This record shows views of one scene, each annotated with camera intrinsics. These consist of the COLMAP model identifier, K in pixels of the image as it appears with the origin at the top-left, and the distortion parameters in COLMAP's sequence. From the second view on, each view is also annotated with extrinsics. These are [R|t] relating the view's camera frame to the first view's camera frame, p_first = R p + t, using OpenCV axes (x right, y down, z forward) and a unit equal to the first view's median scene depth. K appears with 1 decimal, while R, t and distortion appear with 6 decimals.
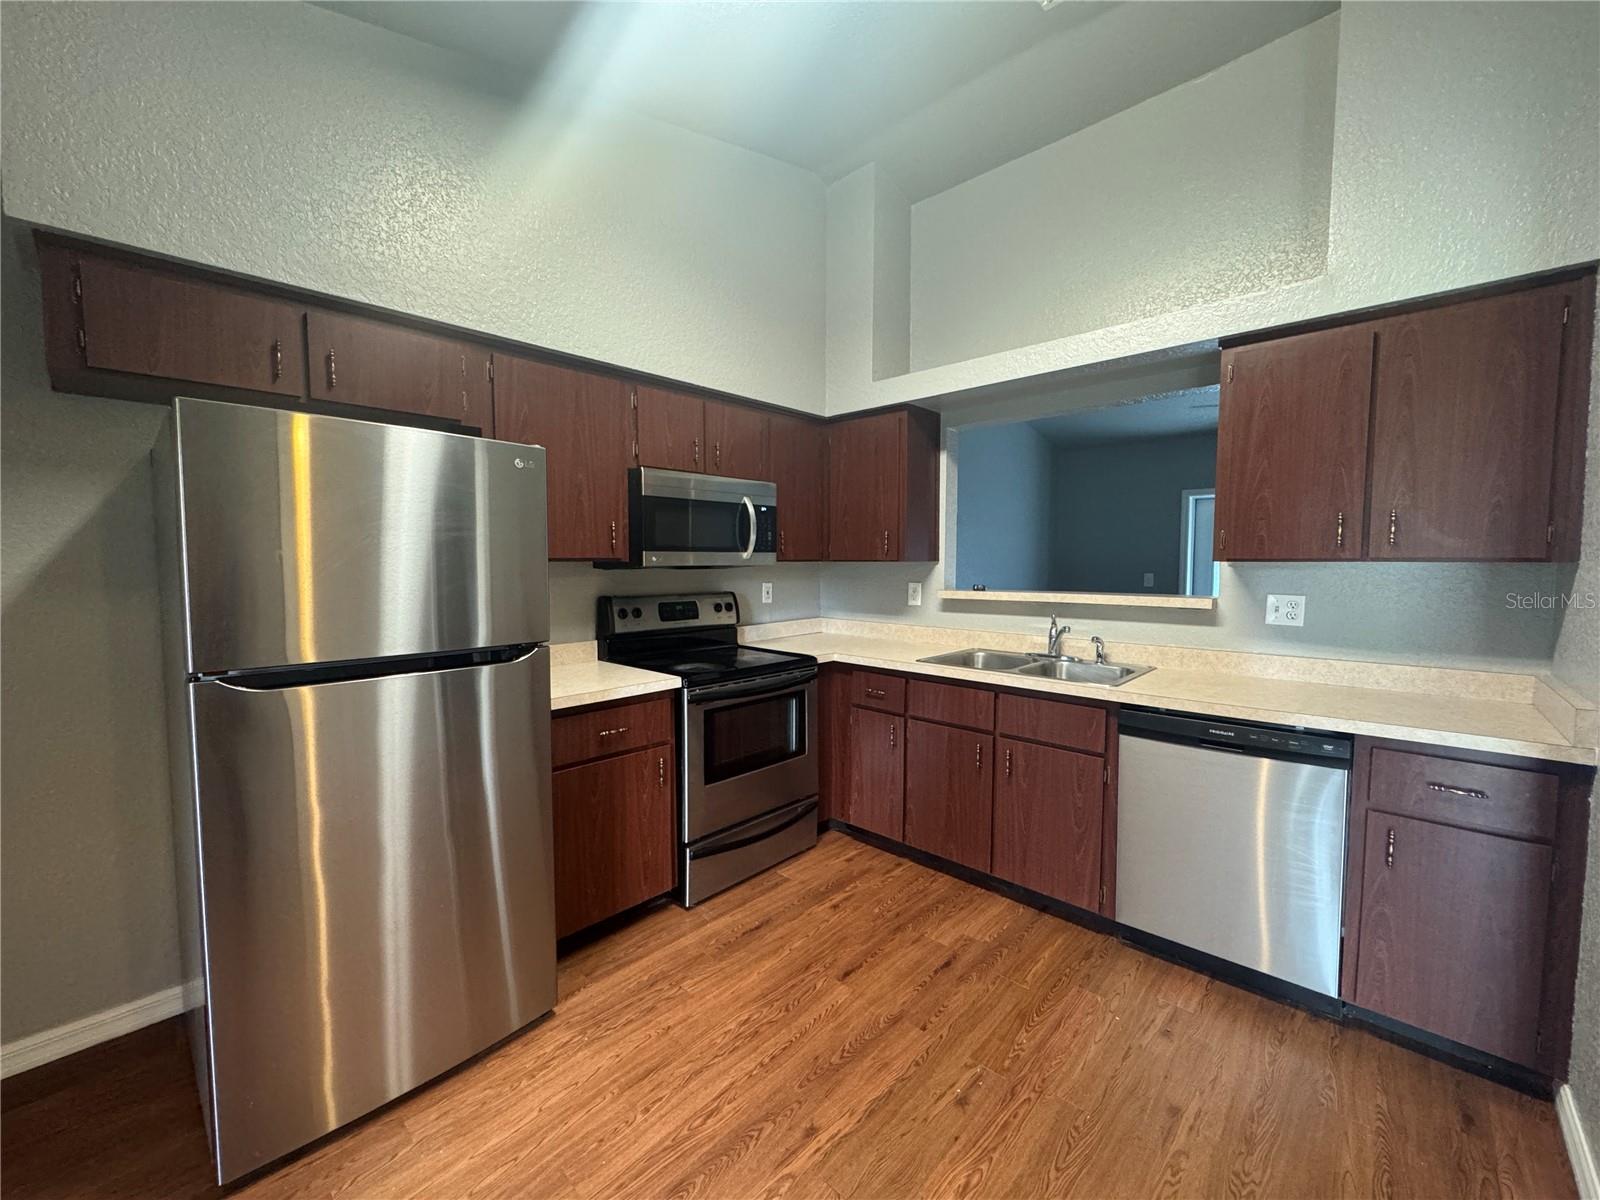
lens RADIAL K [[643.4, 0, 800.0], [0, 643.4, 600.0], [0, 0, 1]] dist [0.000282, -0.000617]
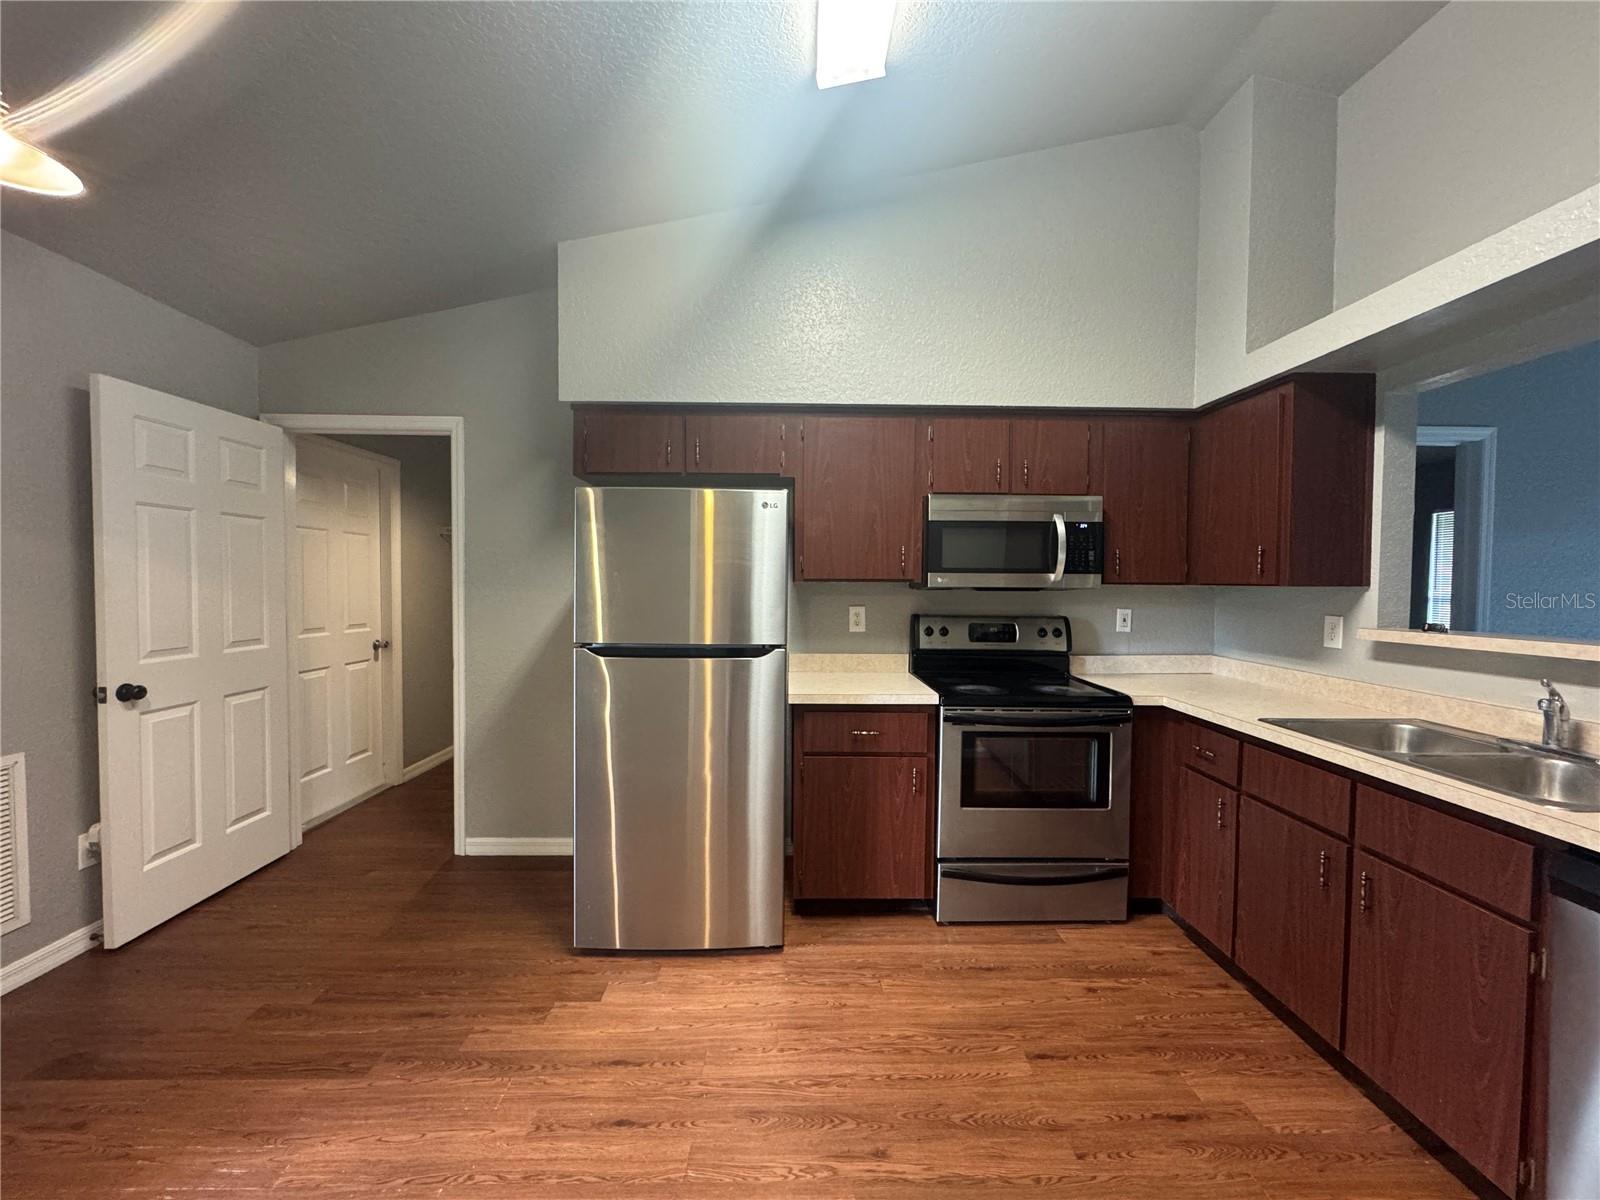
lens RADIAL K [[643.4, 0, 800.0], [0, 643.4, 600.0], [0, 0, 1]] dist [0.000282, -0.000617]
pose [[0.696238, 0.026995, -0.717303, 0.388395], [-0.052412, 0.998537, -0.013295, -0.005782], [0.715895, 0.046852, 0.696634, 0.111756]]
